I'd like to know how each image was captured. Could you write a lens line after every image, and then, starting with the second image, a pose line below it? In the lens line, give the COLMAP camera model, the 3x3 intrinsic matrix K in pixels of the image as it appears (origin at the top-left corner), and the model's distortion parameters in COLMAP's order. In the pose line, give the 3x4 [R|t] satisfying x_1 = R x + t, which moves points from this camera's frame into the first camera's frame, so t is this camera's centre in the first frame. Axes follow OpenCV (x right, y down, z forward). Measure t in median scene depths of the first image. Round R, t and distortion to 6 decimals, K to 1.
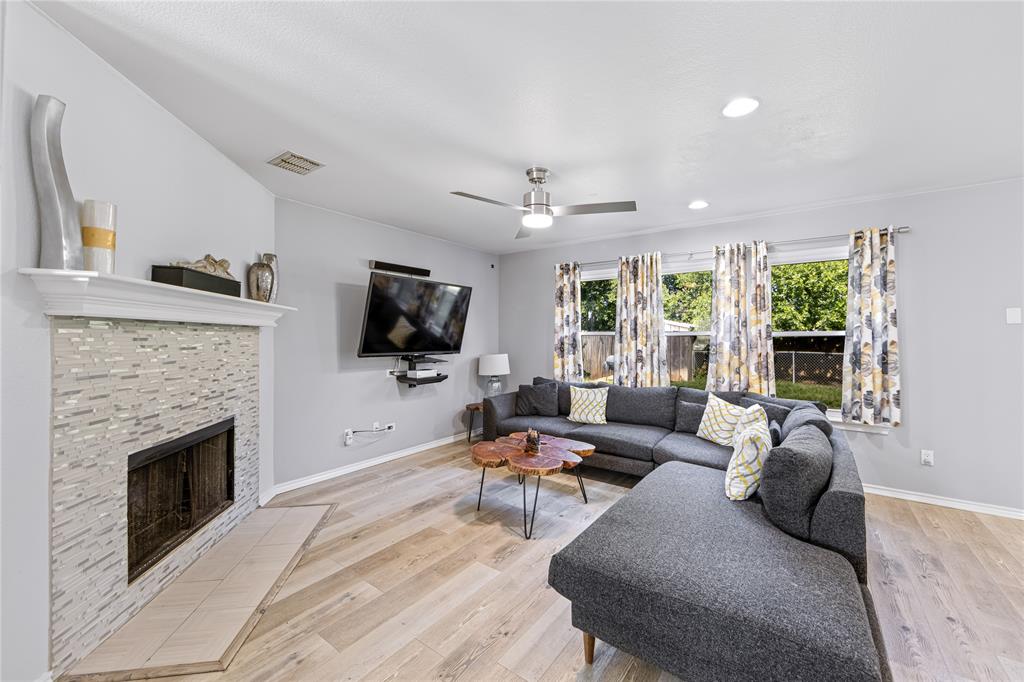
lens RADIAL K [[402.5, 0, 520.6], [0, 402.5, 333.4], [0, 0, 1]] dist [0.000367, -0.000952]
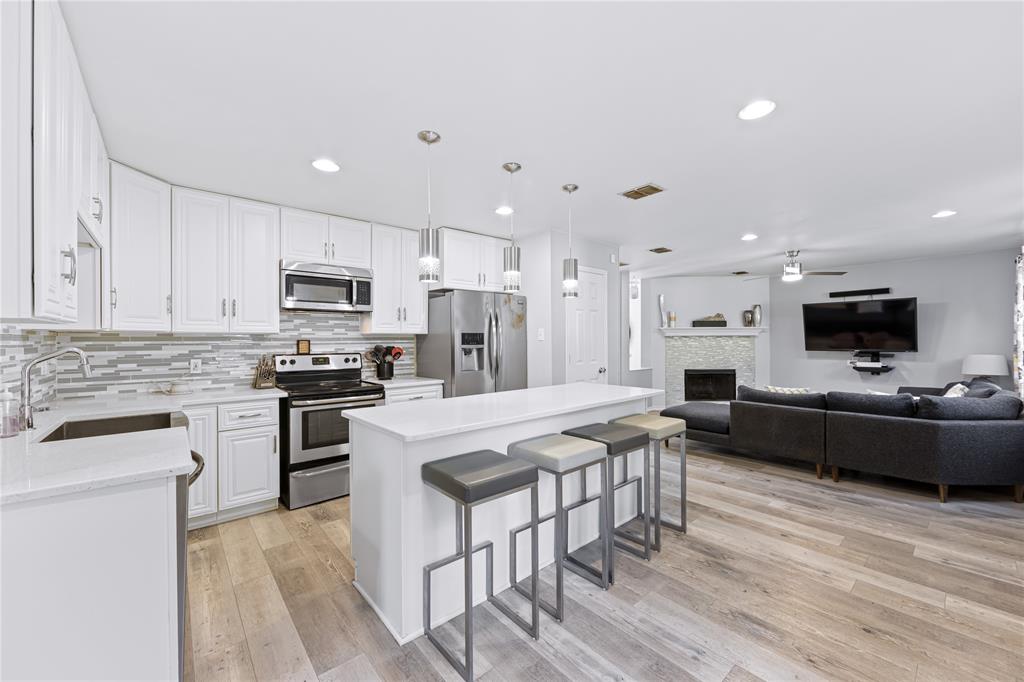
lens RADIAL K [[402.5, 0, 513.9], [0, 402.5, 338.8], [0, 0, 1]] dist [0.000367, -0.000952]
pose [[-0.227254, -0.008731, -0.973796, 1.456031], [0.015360, 0.999803, -0.012549, 0.007144], [0.973714, -0.017810, -0.227075, 0.104398]]
